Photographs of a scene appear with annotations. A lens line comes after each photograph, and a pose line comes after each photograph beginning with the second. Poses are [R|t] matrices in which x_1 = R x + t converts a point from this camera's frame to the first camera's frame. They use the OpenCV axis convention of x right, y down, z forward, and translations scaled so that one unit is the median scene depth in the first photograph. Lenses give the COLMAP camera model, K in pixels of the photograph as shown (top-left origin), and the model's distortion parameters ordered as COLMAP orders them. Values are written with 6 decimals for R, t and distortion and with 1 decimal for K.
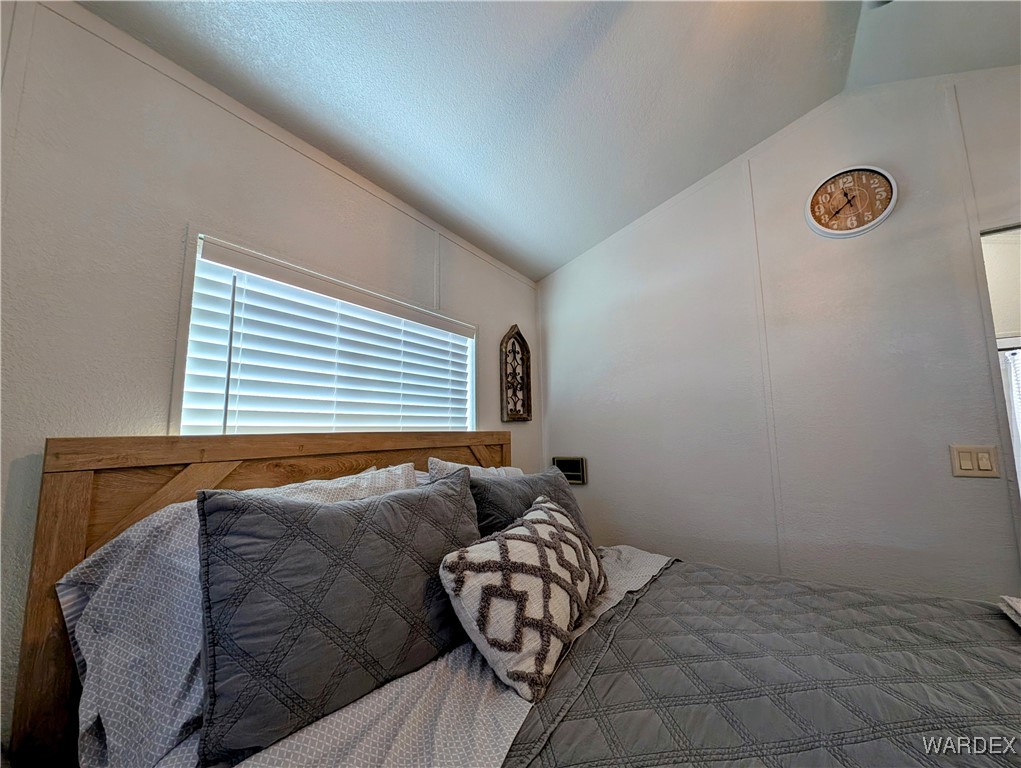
lens RADIAL K [[382.9, 0, 514.0], [0, 382.9, 387.3], [0, 0, 1]] dist [0.001613, -0.004159]
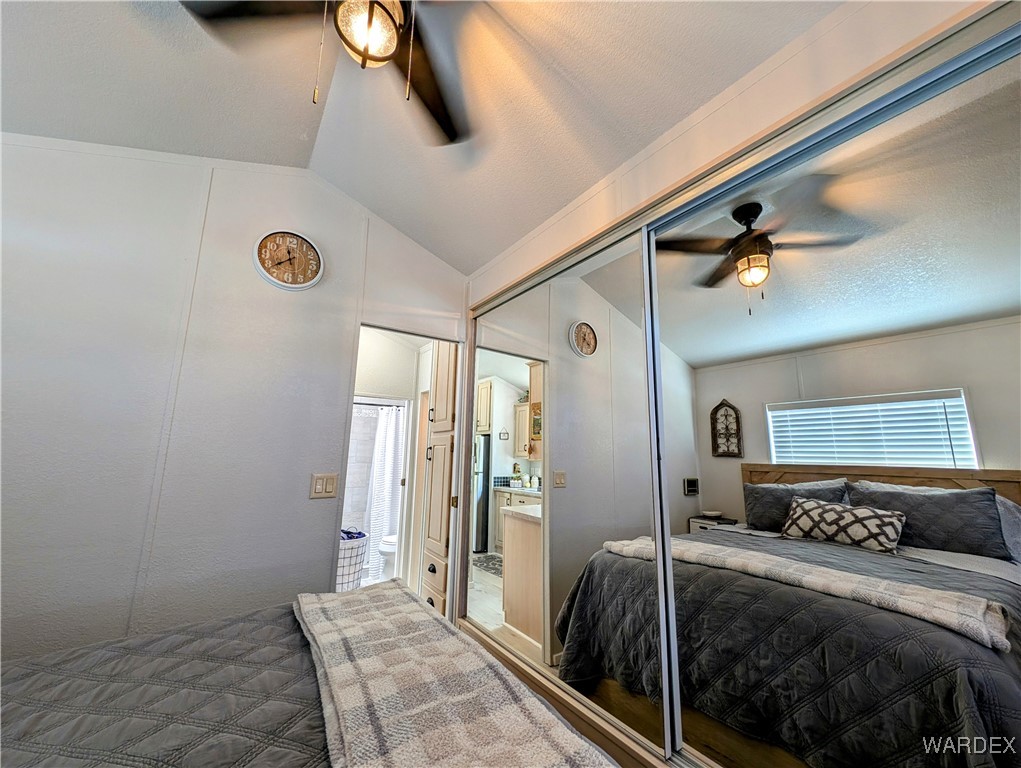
lens RADIAL K [[382.9, 0, 514.0], [0, 382.9, 387.3], [0, 0, 1]] dist [0.001613, -0.004159]
pose [[0.342786, 0.178805, 0.922240, 0.163272], [-0.124174, 0.981729, -0.144185, -0.038560], [-0.931170, -0.065093, 0.358726, -0.087366]]
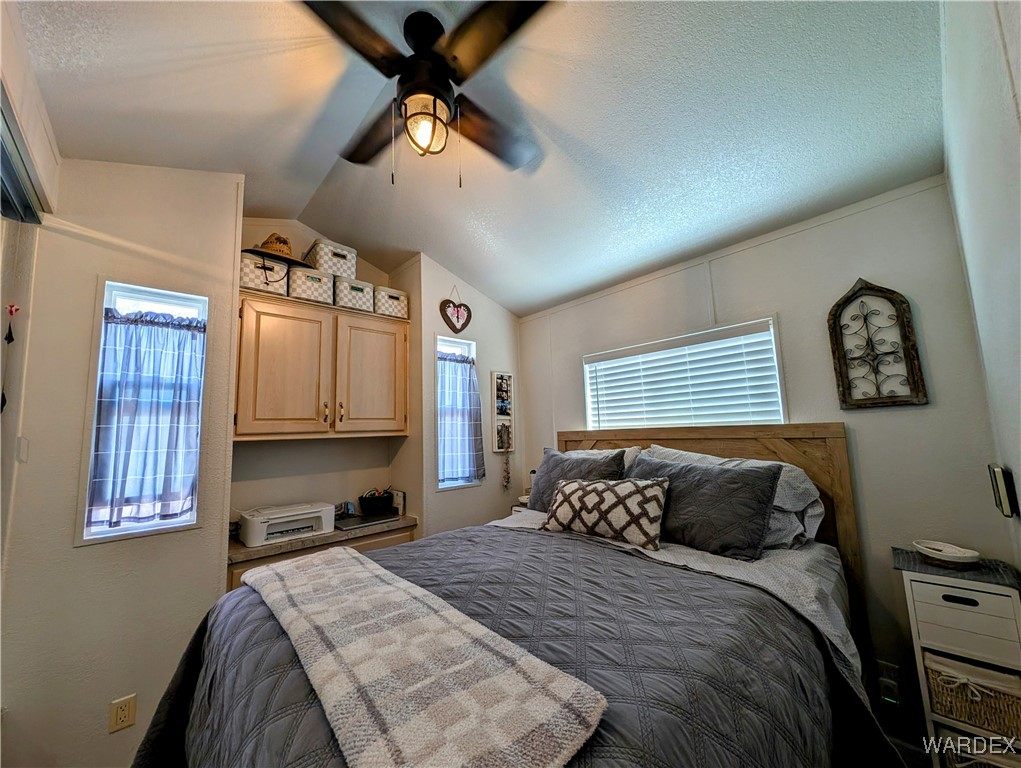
lens RADIAL K [[386.6, 0, 508.0], [0, 386.6, 384.8], [0, 0, 1]] dist [-0.000234, -0.004218]
pose [[-0.242188, -0.093581, -0.965706, 1.656996], [0.147603, 0.980198, -0.132002, 0.069173], [0.958936, -0.174511, -0.223579, 0.901255]]
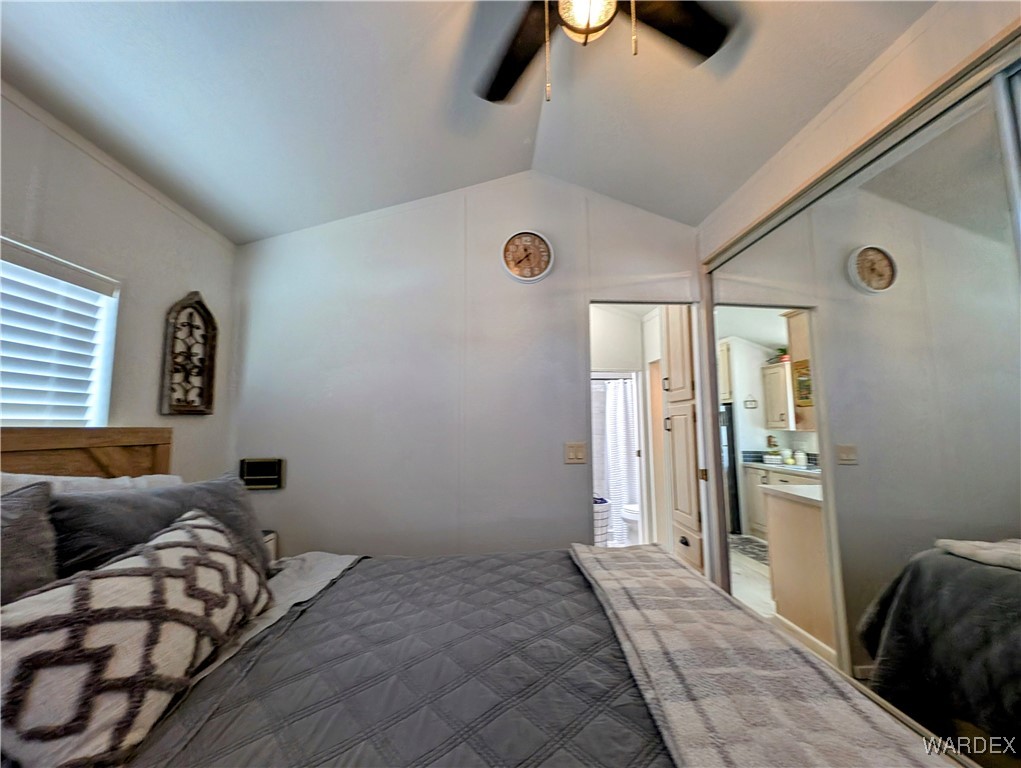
lens RADIAL K [[384.1, 0, 506.9], [0, 384.1, 387.2], [0, 0, 1]] dist [0.000413, -0.003278]
pose [[0.794056, 0.078070, 0.602810, 0.094460], [-0.084028, 0.996295, -0.018344, -0.013951], [-0.602008, -0.036087, 0.797674, -0.028069]]
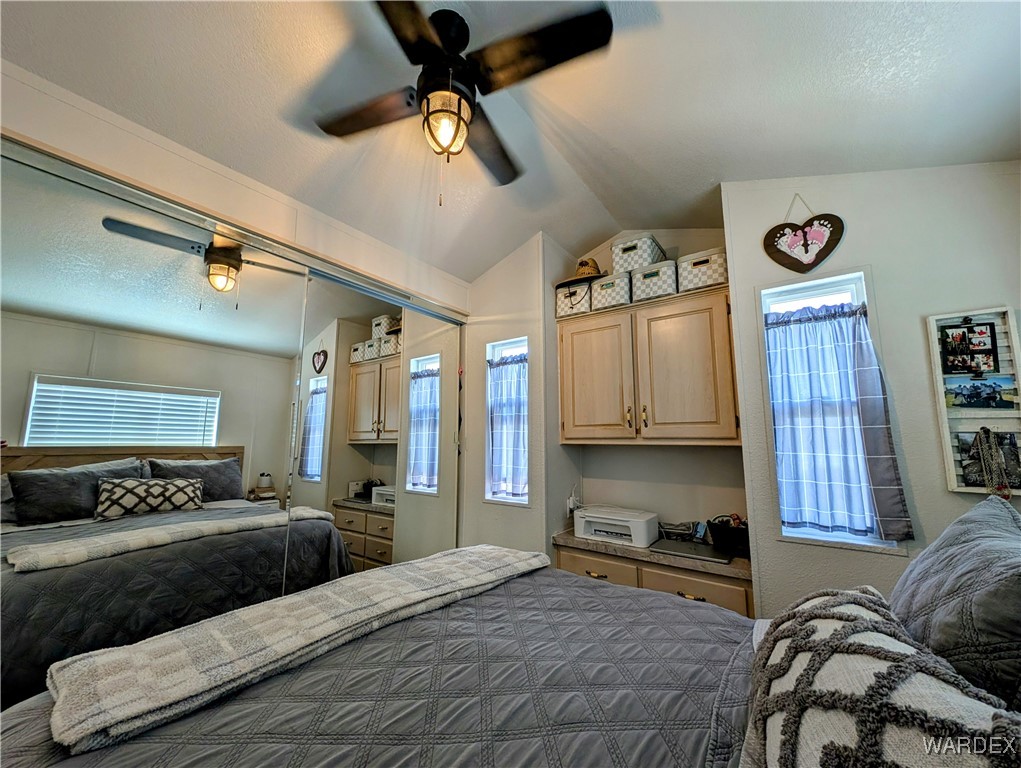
lens RADIAL K [[382.9, 0, 514.0], [0, 382.9, 387.3], [0, 0, 1]] dist [0.001613, -0.004159]
pose [[-0.998025, 0.019428, 0.059738, 0.427651], [0.003766, 0.967768, -0.251816, 0.131356], [-0.062705, -0.251094, -0.965930, 1.397562]]
